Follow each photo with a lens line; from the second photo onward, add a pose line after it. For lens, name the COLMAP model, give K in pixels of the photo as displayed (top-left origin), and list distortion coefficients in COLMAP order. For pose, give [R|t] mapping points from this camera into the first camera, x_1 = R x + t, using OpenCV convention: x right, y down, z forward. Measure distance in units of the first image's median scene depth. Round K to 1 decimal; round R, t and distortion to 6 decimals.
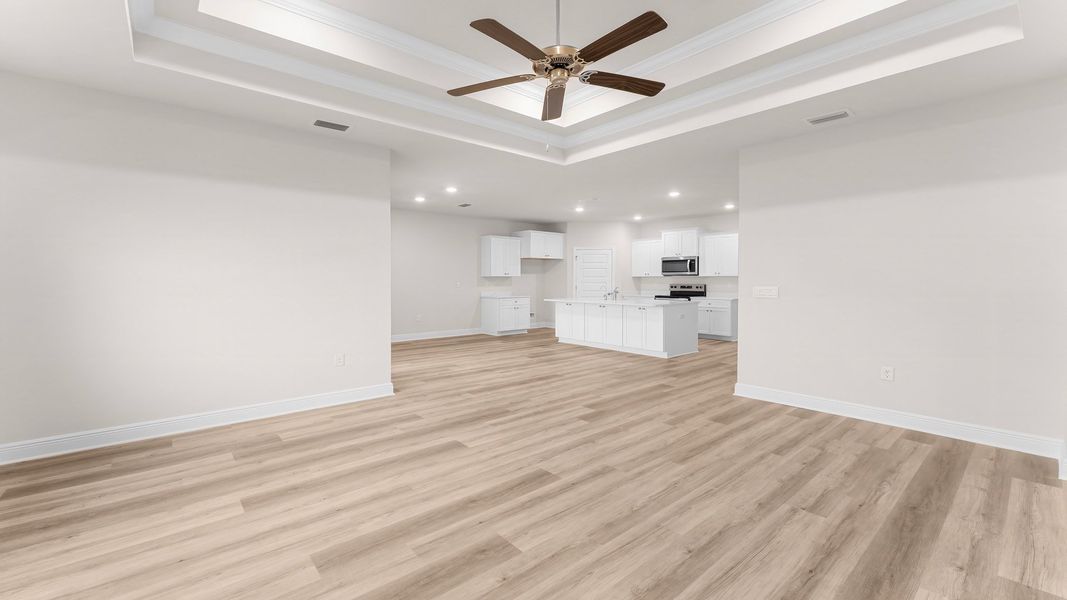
lens RADIAL K [[433.8, 0, 529.6], [0, 433.8, 296.2], [0, 0, 1]] dist [-0.000491, -0.000088]
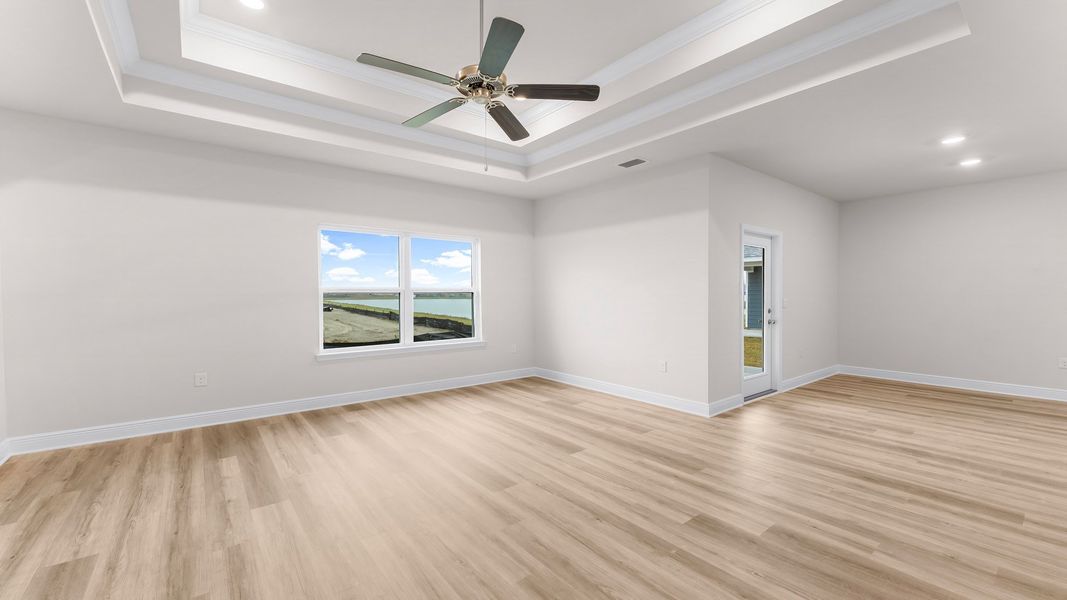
lens RADIAL K [[433.8, 0, 529.6], [0, 433.8, 296.2], [0, 0, 1]] dist [-0.000491, -0.000088]
pose [[-0.045576, 0.006060, -0.998943, 0.929818], [-0.036838, 0.999291, 0.007742, -0.034383], [0.998281, 0.037152, -0.045320, 0.975157]]
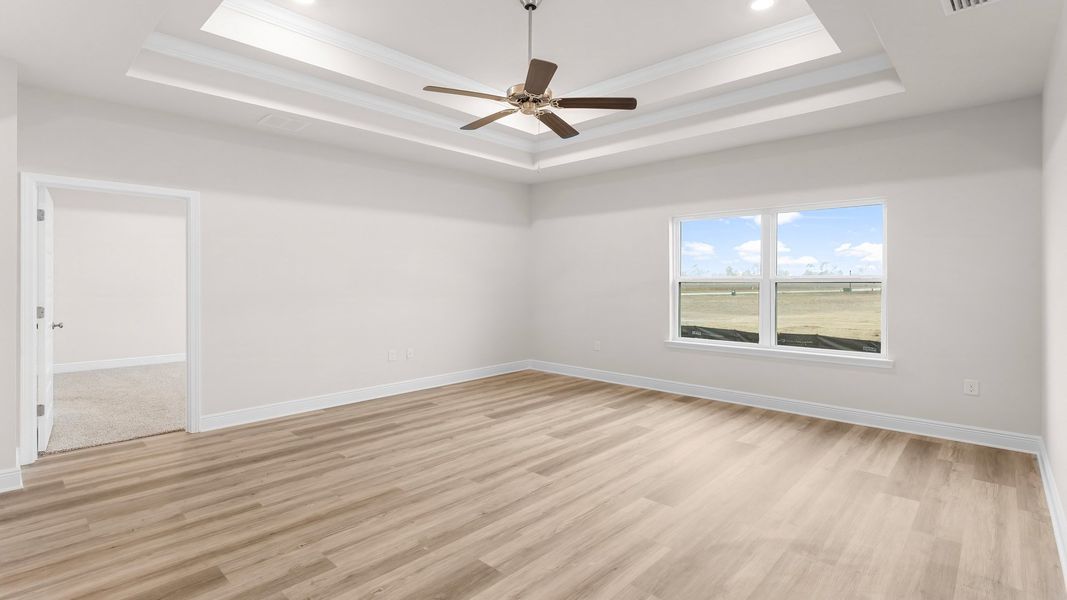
lens RADIAL K [[500.1, 0, 521.7], [0, 500.1, 284.0], [0, 0, 1]] dist [-0.000324, -0.000087]
pose [[-0.996134, 0.001480, -0.087829, 0.168785], [-0.002761, 0.998836, 0.048151, -0.088861], [0.087798, 0.048208, -0.994971, 1.948275]]
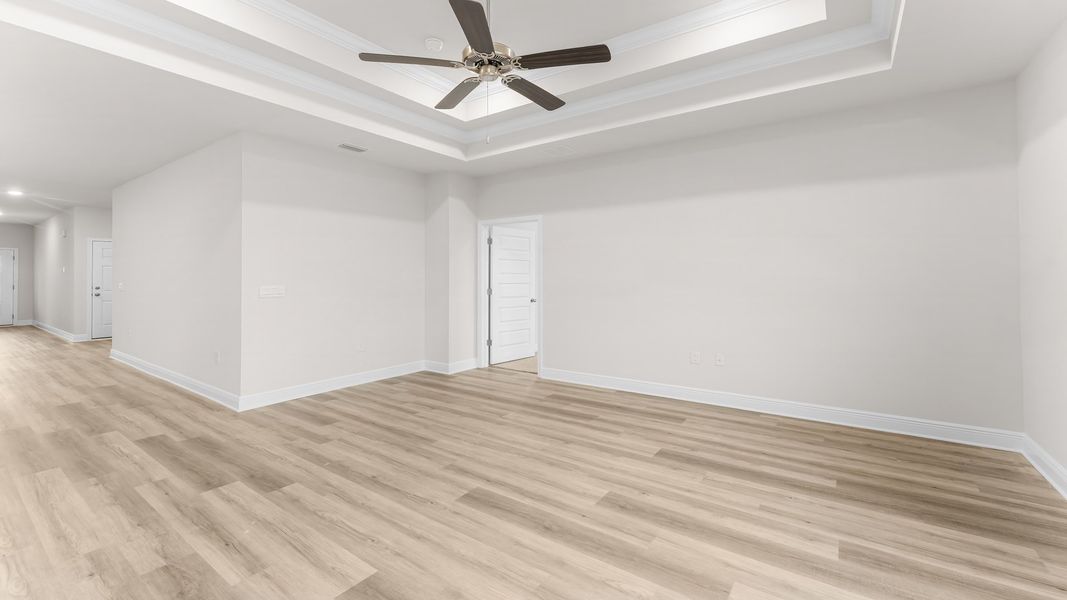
lens RADIAL K [[439.1, 0, 531.0], [0, 439.1, 273.8], [0, 0, 1]] dist [0.000374, 0.000013]
pose [[-0.233876, 0.008389, 0.972230, -0.779998], [0.040194, 0.999191, 0.001047, -0.035554], [-0.971435, 0.039322, -0.234025, 0.960381]]
